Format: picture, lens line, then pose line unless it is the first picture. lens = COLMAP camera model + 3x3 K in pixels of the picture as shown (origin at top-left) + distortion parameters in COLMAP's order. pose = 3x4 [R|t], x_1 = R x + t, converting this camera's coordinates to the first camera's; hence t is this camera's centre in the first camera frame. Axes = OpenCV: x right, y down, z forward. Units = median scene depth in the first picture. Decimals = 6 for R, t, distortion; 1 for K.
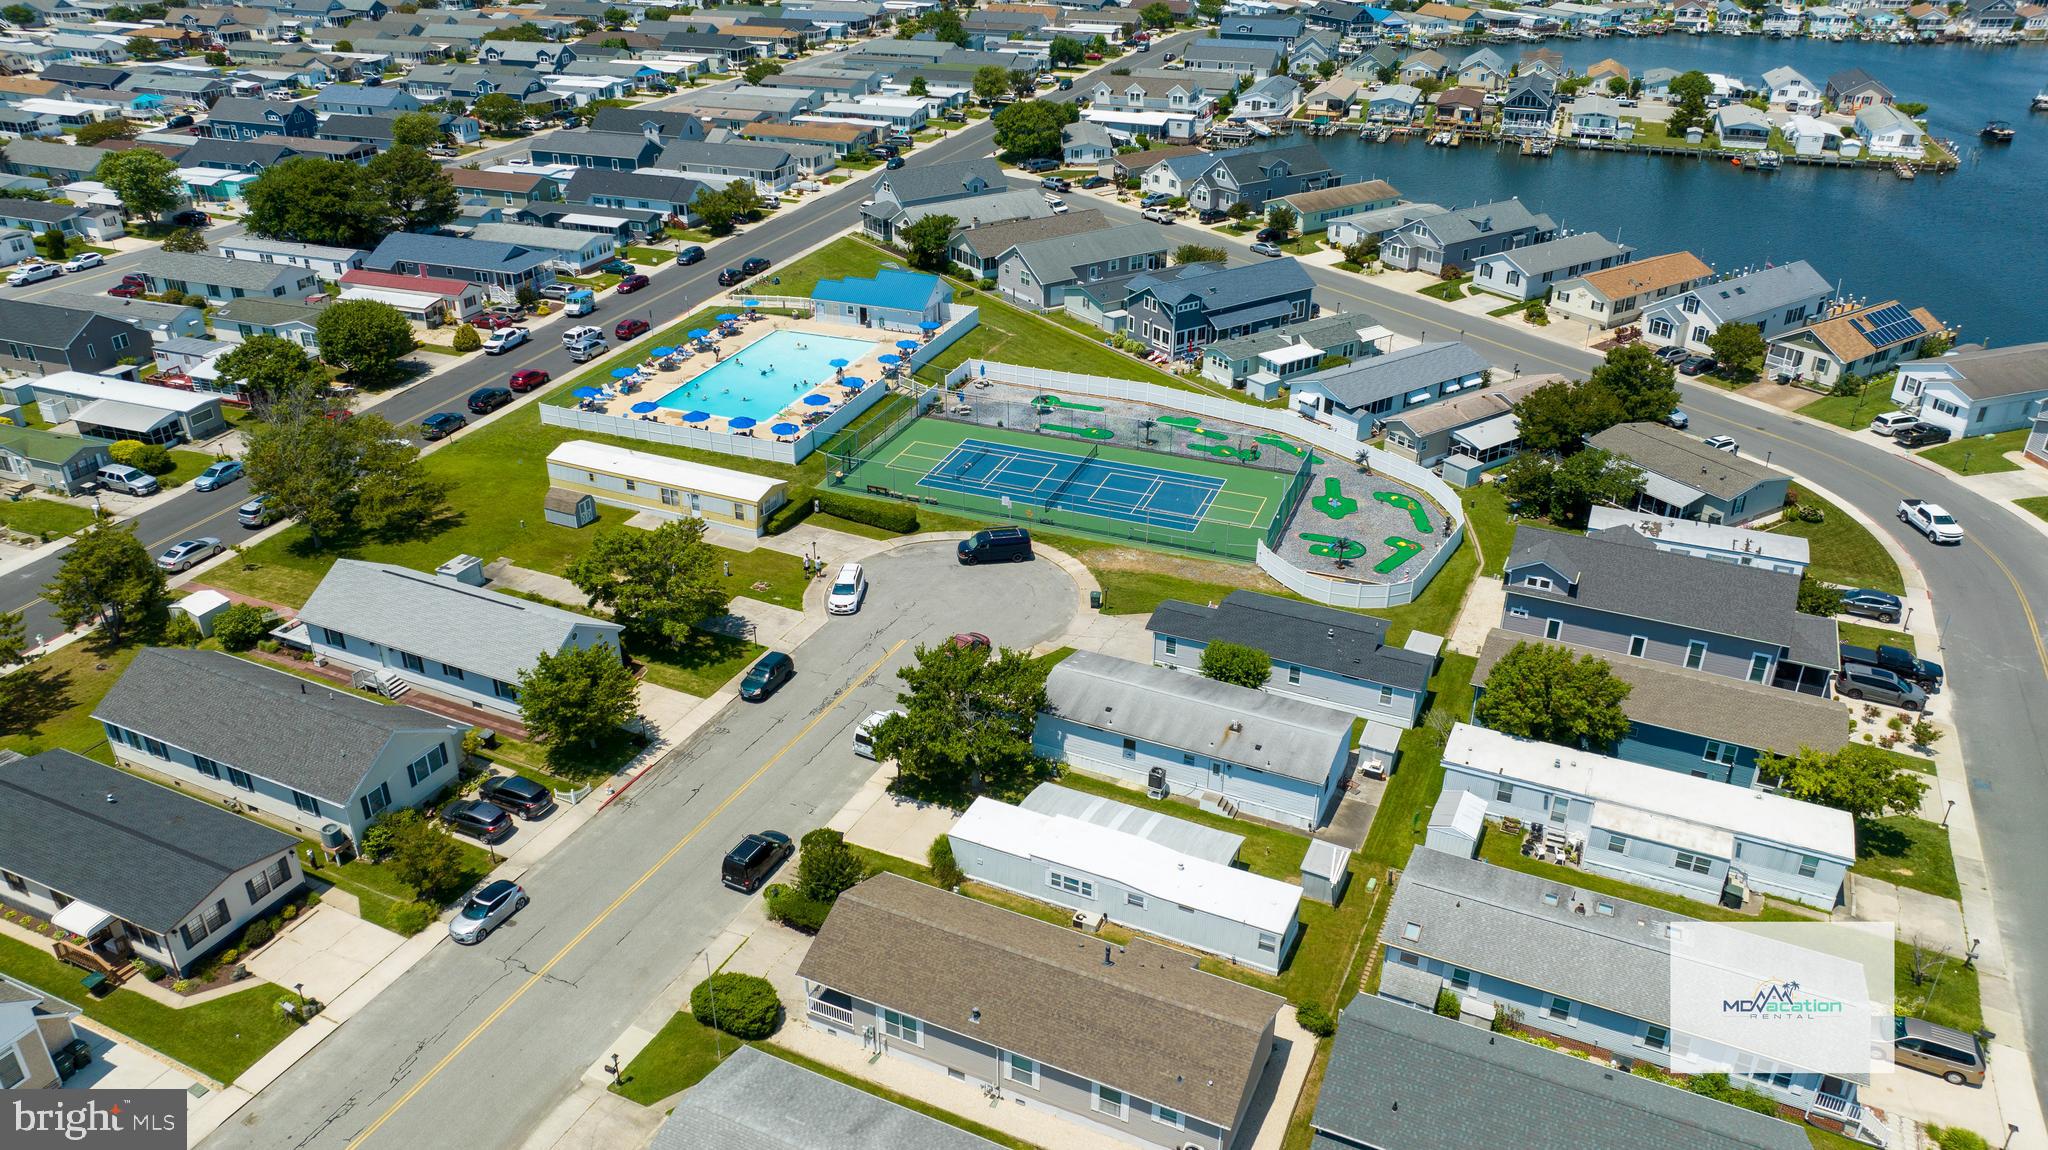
lens RADIAL K [[1457.0, 0, 1018.6], [0, 1457.0, 578.0], [0, 0, 1]] dist [-0.024973, 0.030468]
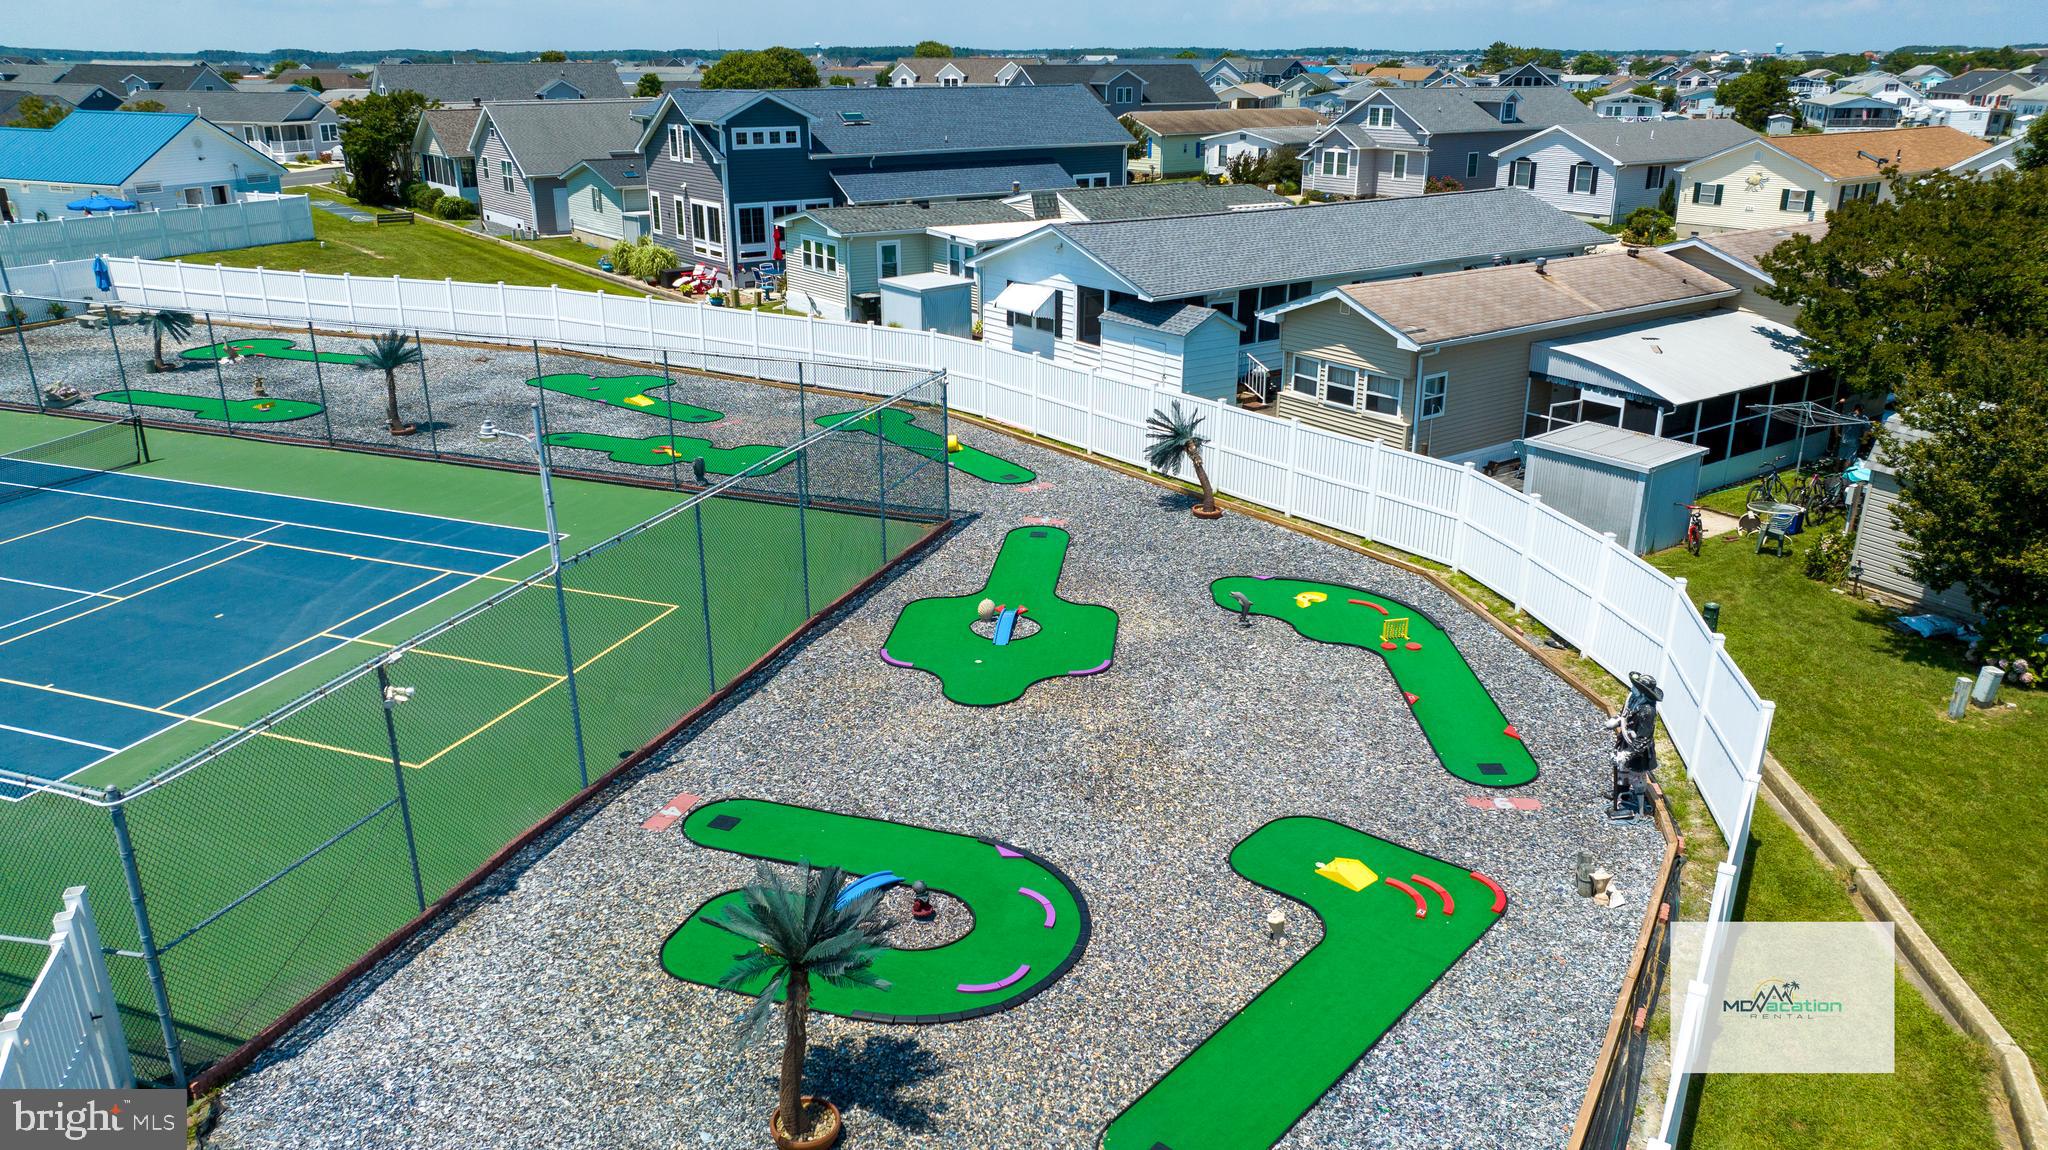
lens RADIAL K [[1457.0, 0, 1027.0], [0, 1457.0, 571.7], [0, 0, 1]] dist [-0.024973, 0.030468]
pose [[0.999645, -0.009869, 0.024762, 0.196610], [0.013115, 0.990823, -0.134532, -0.029455], [-0.023207, 0.134809, 0.990600, 0.734504]]
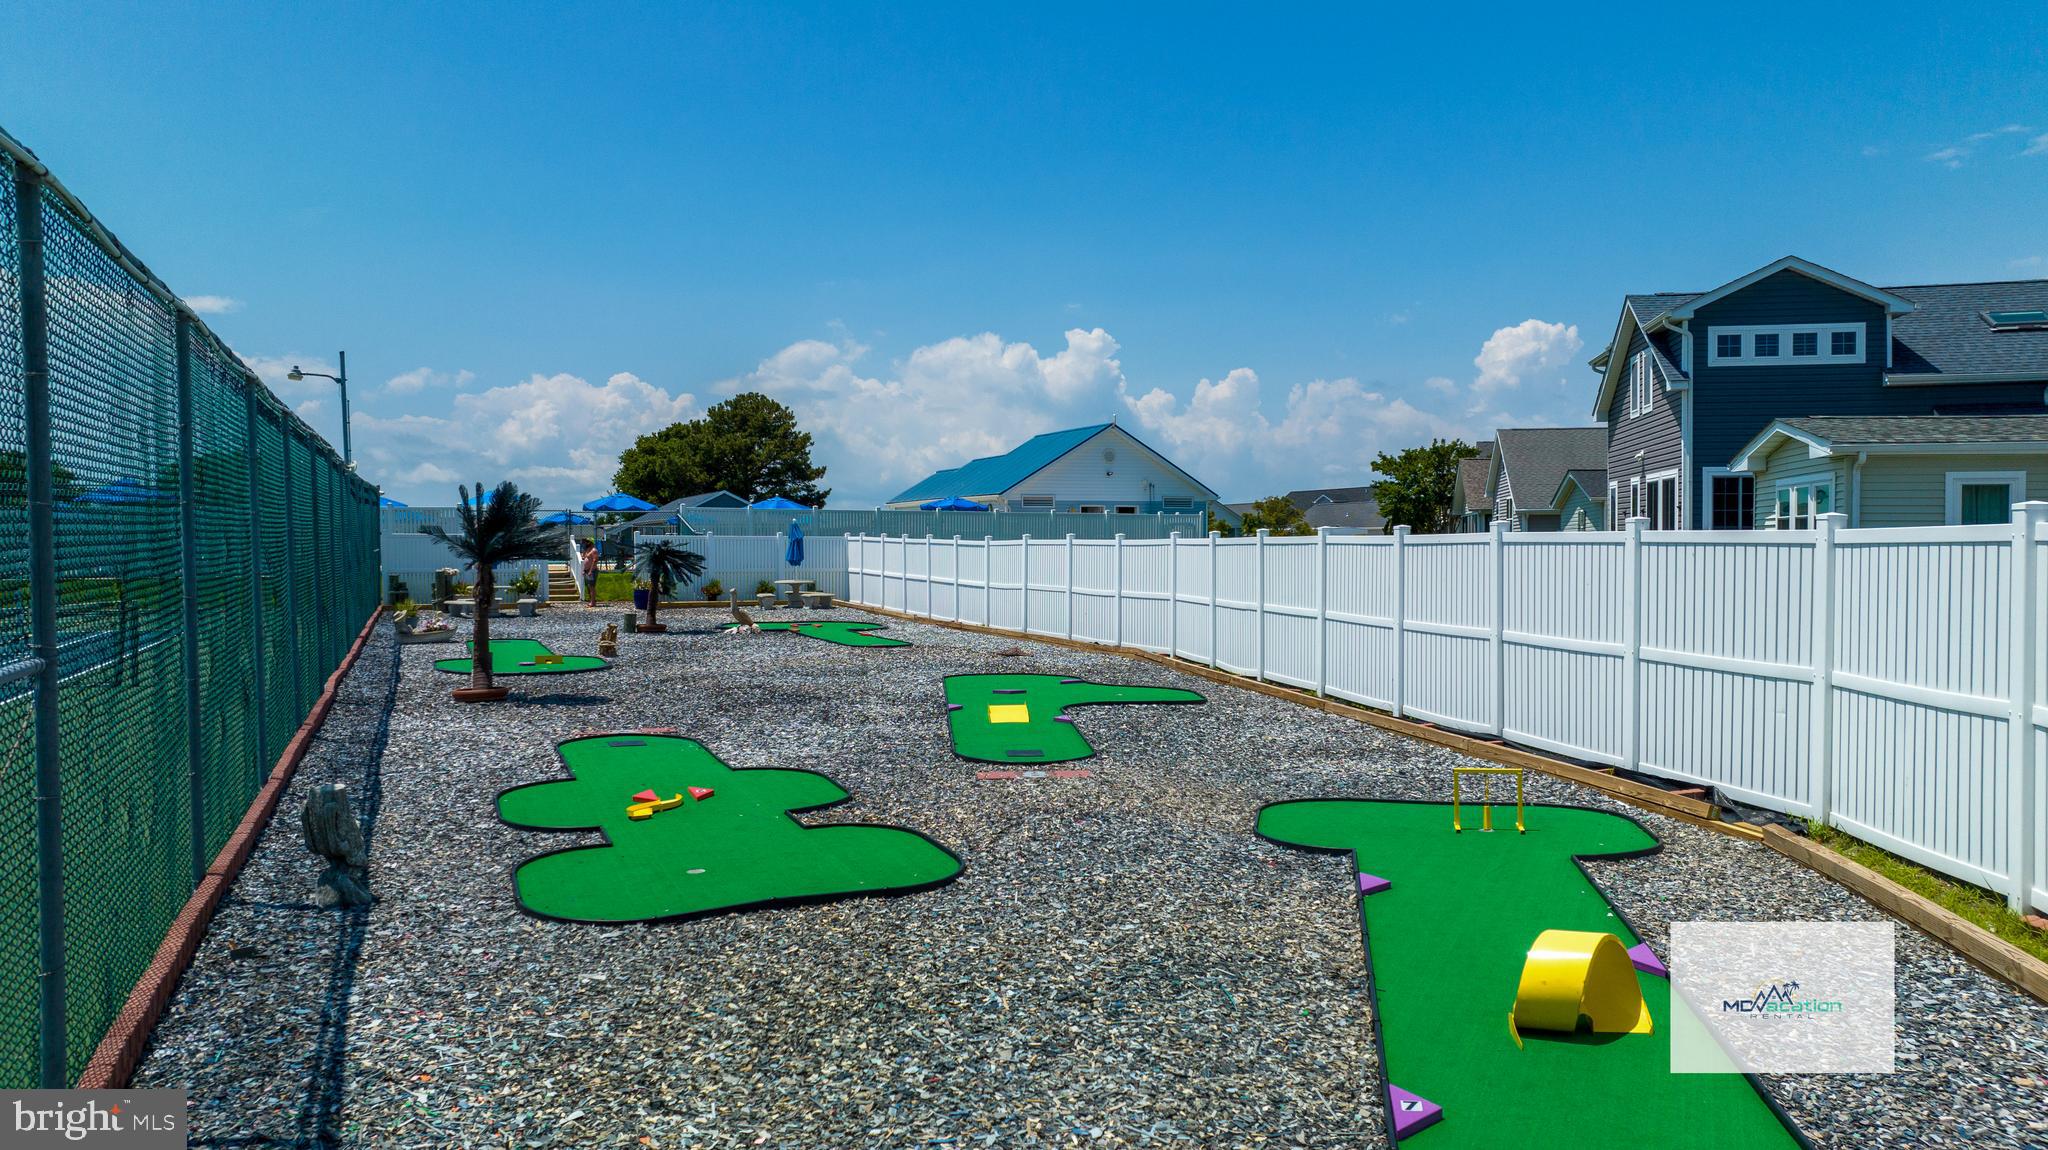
lens RADIAL K [[1457.0, 0, 1022.6], [0, 1457.0, 579.8], [0, 0, 1]] dist [-0.024973, 0.030468]
pose [[0.697315, 0.012177, -0.716661, 0.209028], [-0.323977, 0.897245, -0.299985, -0.078171], [0.639367, 0.441366, 0.629608, 0.942565]]
